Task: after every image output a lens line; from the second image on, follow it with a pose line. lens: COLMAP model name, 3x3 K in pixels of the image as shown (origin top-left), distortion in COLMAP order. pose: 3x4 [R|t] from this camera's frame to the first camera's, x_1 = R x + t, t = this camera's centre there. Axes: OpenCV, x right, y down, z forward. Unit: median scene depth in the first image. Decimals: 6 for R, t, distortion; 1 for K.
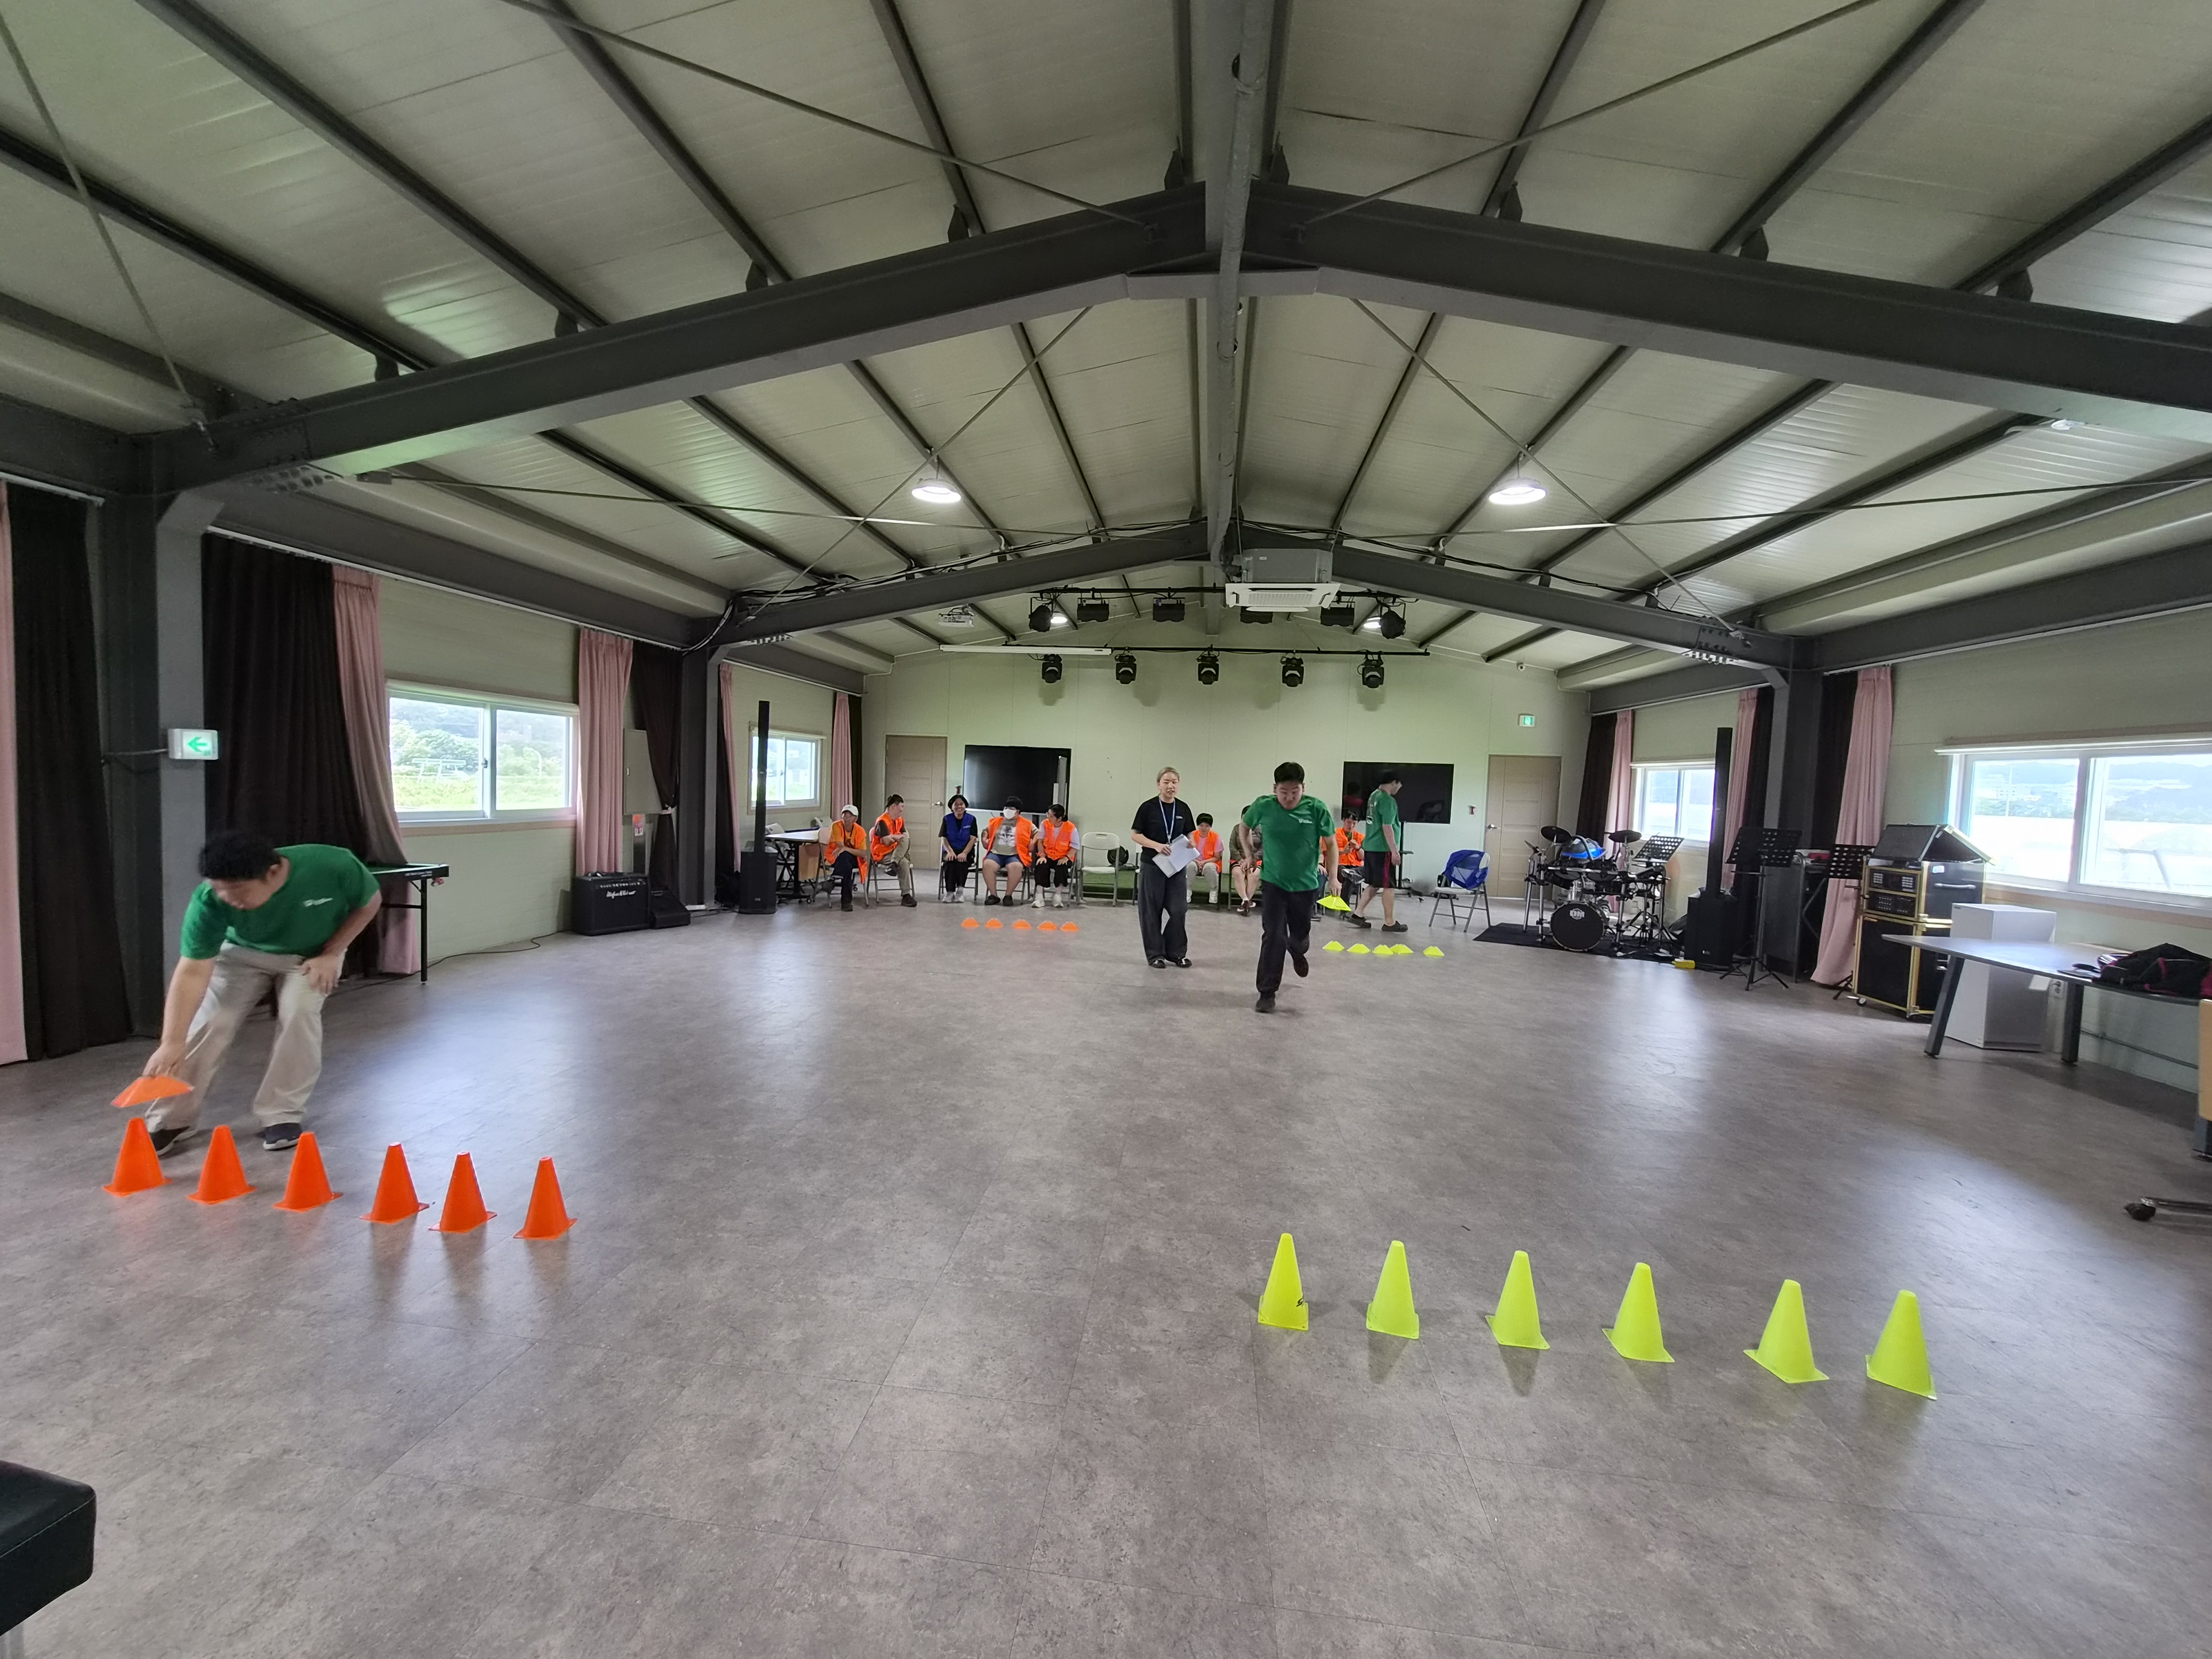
lens RADIAL K [[918.2, 0, 1097.3], [0, 918.2, 831.4], [0, 0, 1]] dist [0.000729, 0.000672]
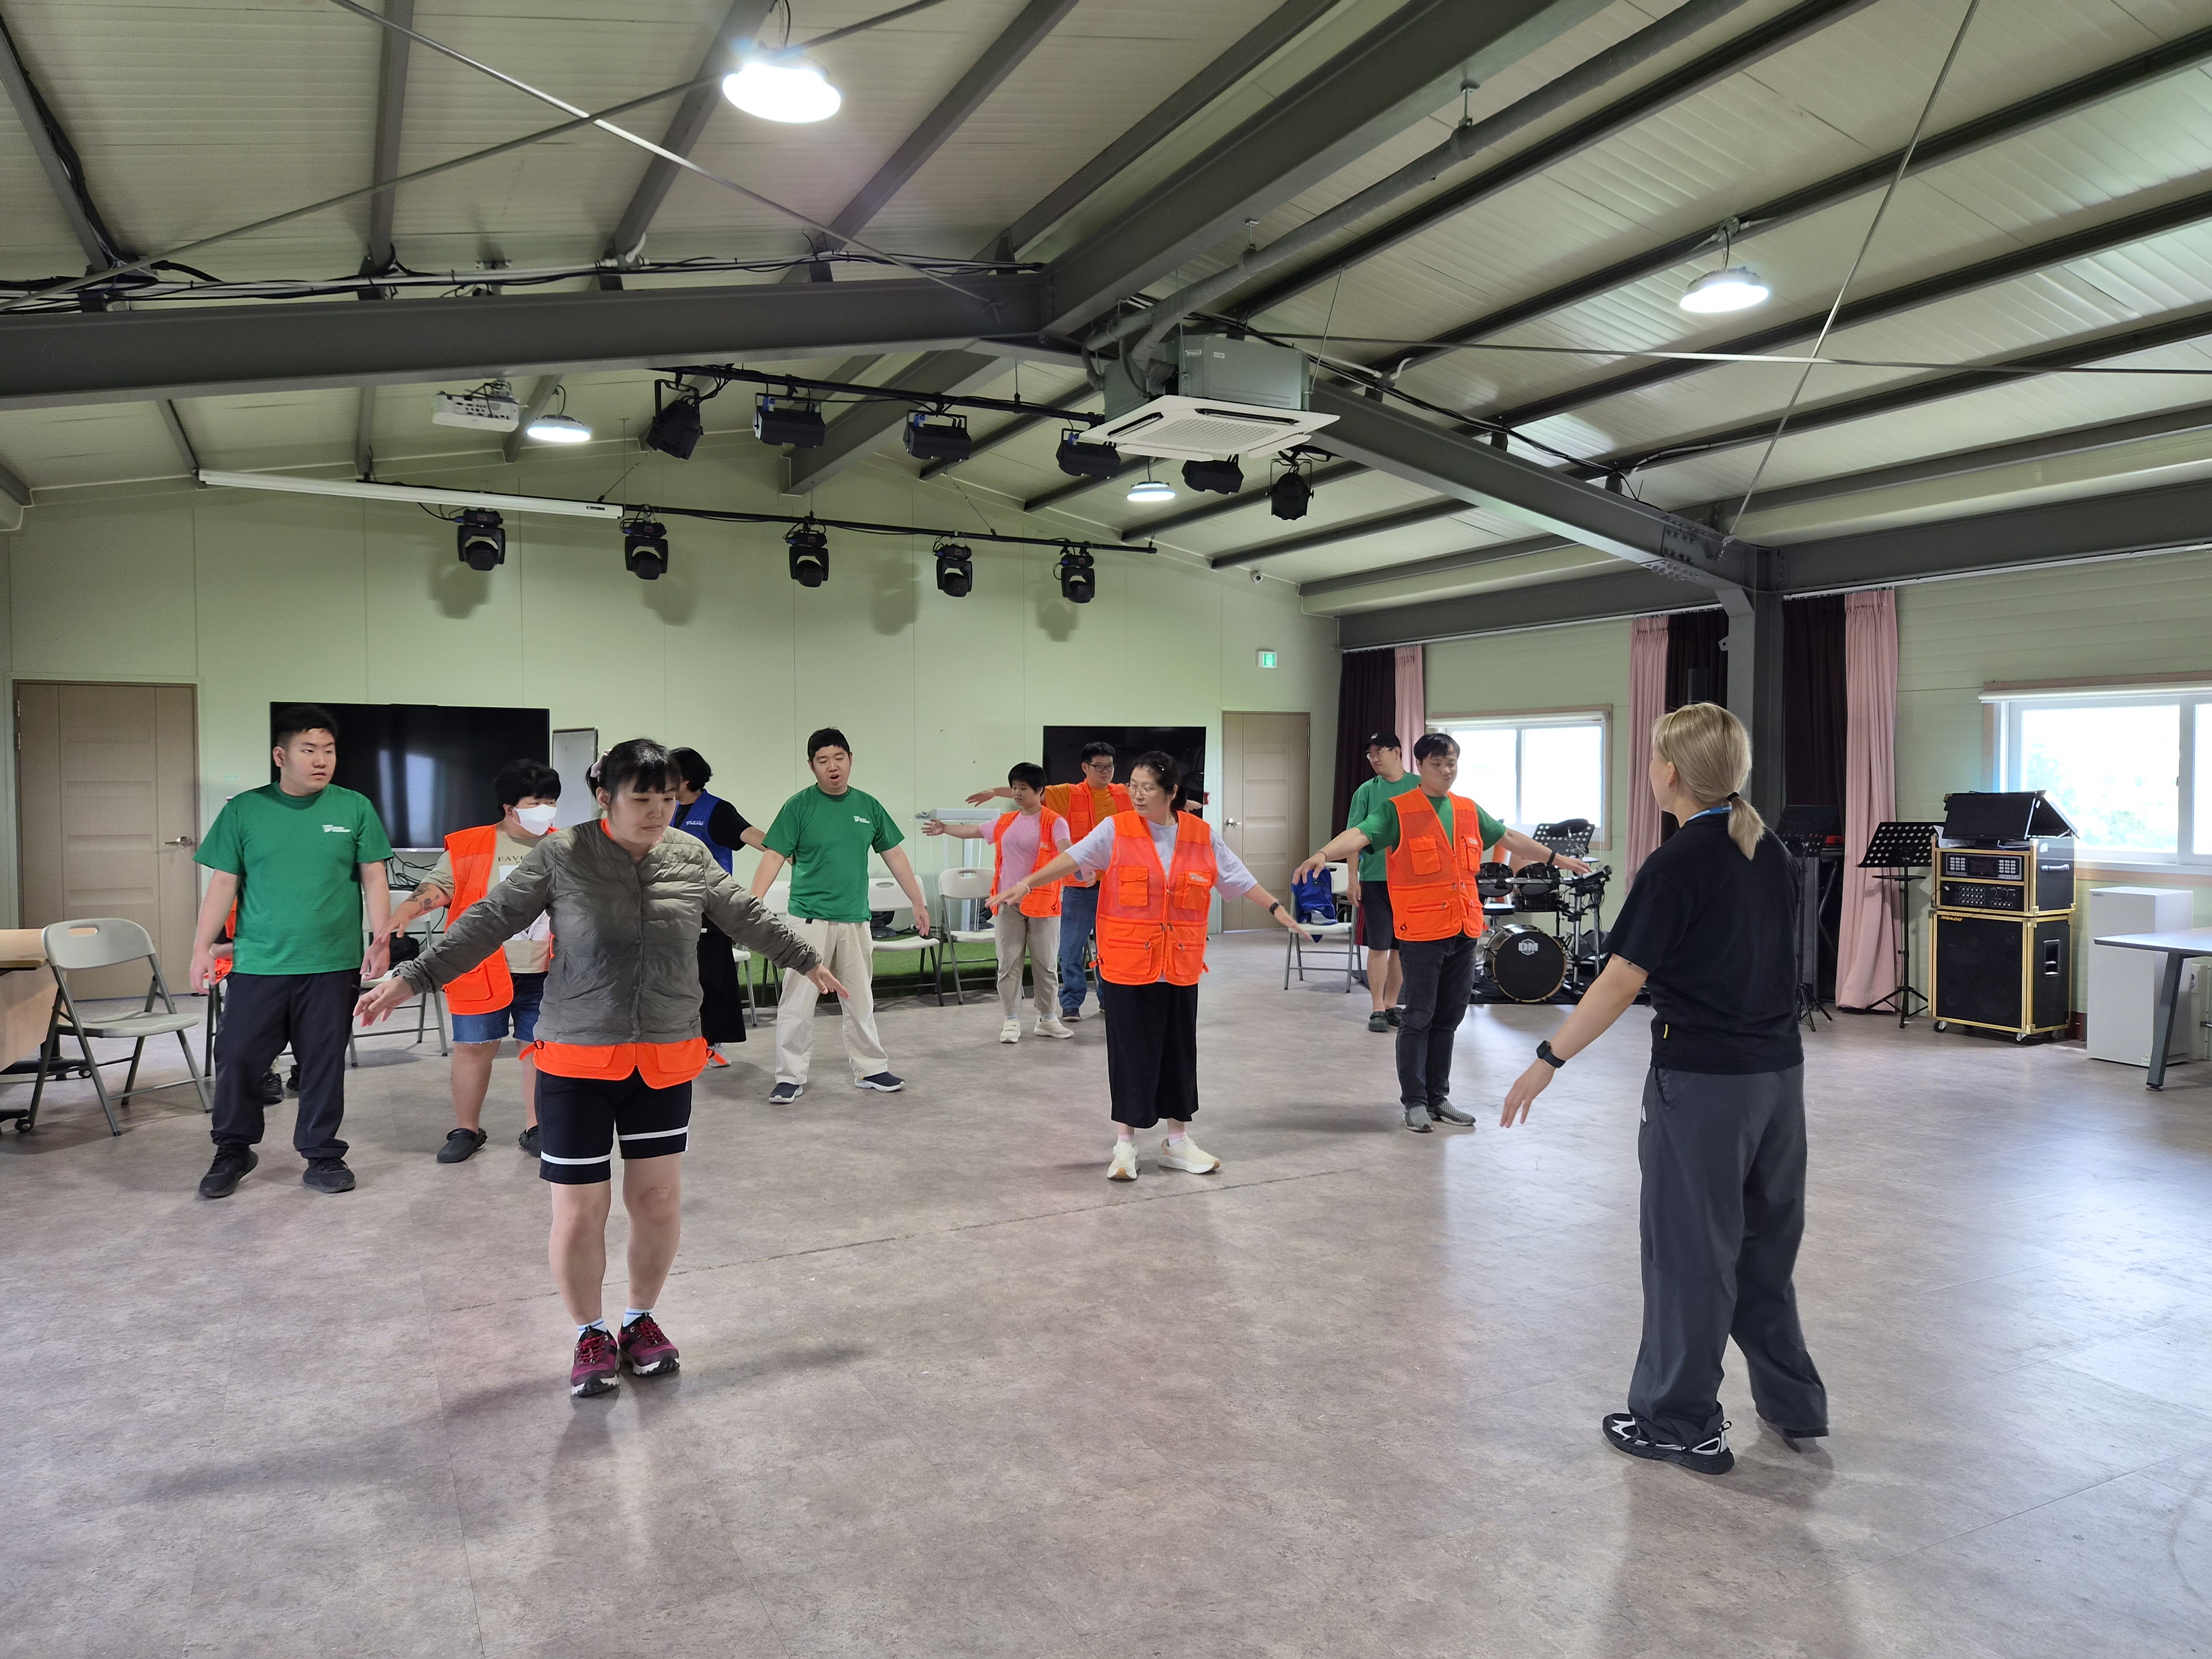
lens RADIAL K [[1482.2, 0, 1131.8], [0, 1482.2, 800.8], [0, 0, 1]] dist [0.074557, -0.058376]
pose [[0.819290, -0.047058, 0.571445, -0.351343], [0.061397, 0.998096, -0.005833, -0.029768], [-0.570083, 0.039864, 0.820620, 0.293331]]
